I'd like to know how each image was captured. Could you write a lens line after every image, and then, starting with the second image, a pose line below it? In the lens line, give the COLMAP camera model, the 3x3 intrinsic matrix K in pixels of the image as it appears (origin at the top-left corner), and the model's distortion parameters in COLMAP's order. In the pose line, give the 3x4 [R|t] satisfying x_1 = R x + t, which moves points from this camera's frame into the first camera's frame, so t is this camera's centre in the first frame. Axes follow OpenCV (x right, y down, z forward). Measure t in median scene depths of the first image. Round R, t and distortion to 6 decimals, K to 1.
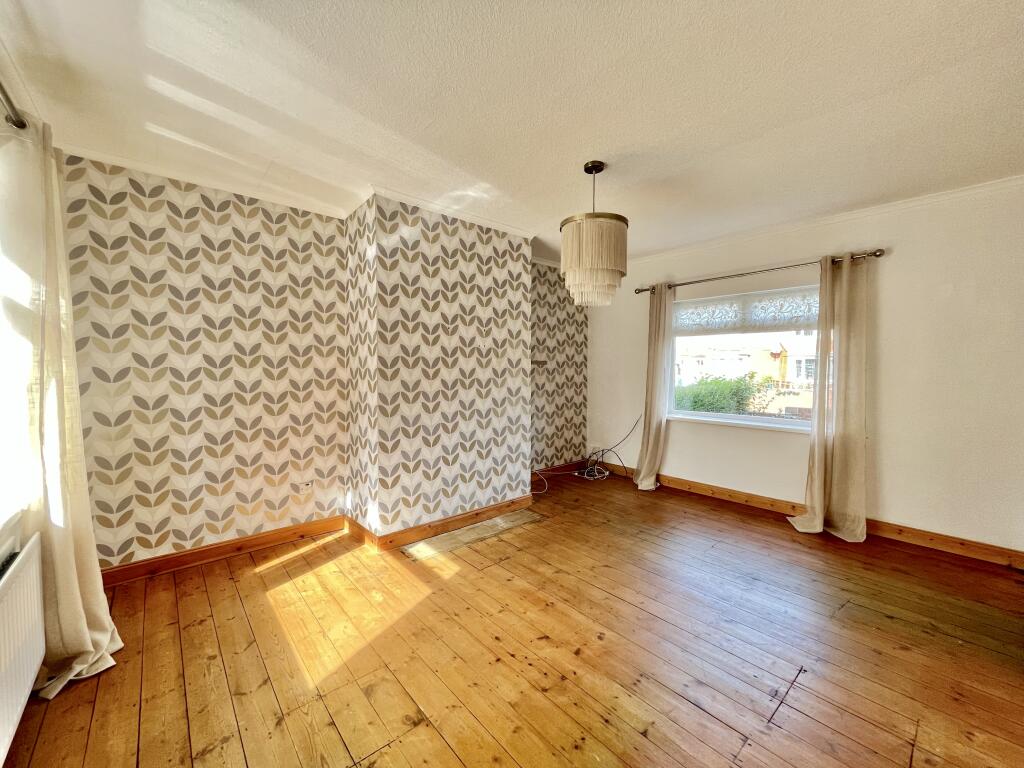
lens RADIAL K [[372.3, 0, 512.0], [0, 372.3, 384.0], [0, 0, 1]] dist [-0.000606, 0.000009]
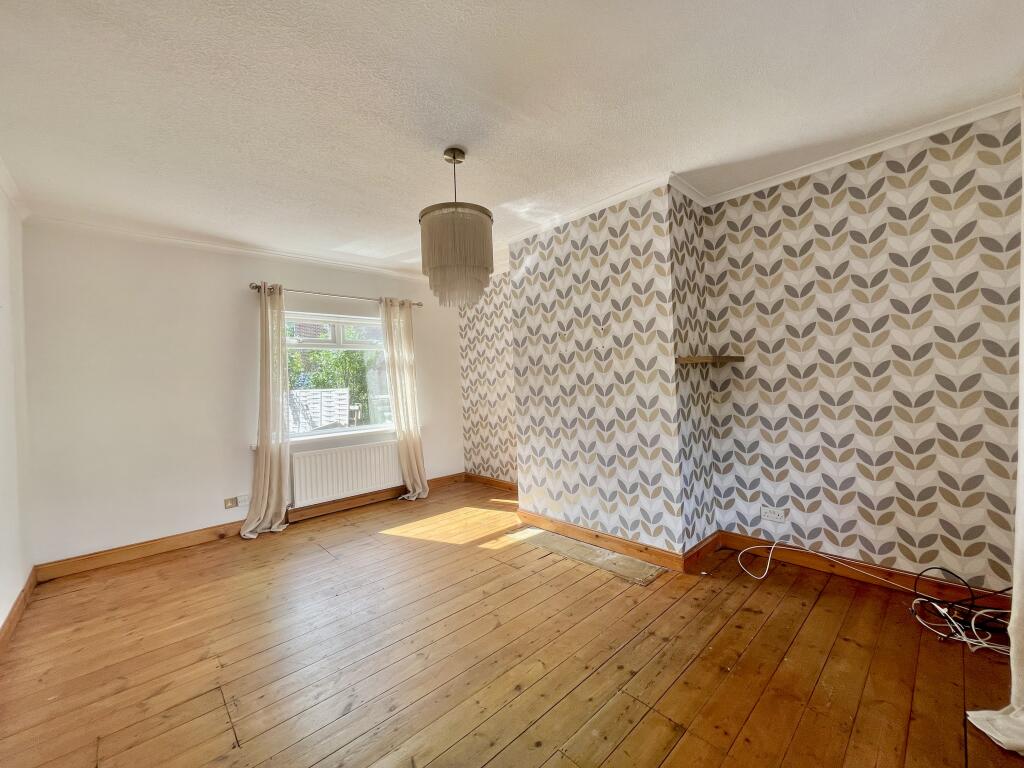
lens RADIAL K [[415.2, 0, 513.1], [0, 415.2, 377.3], [0, 0, 1]] dist [0.001805, 0.000318]
pose [[0.089073, -0.005201, -0.996011, 0.826153], [0.002533, 0.999984, -0.004995, -0.025702], [0.996022, -0.002078, 0.089085, 0.668361]]
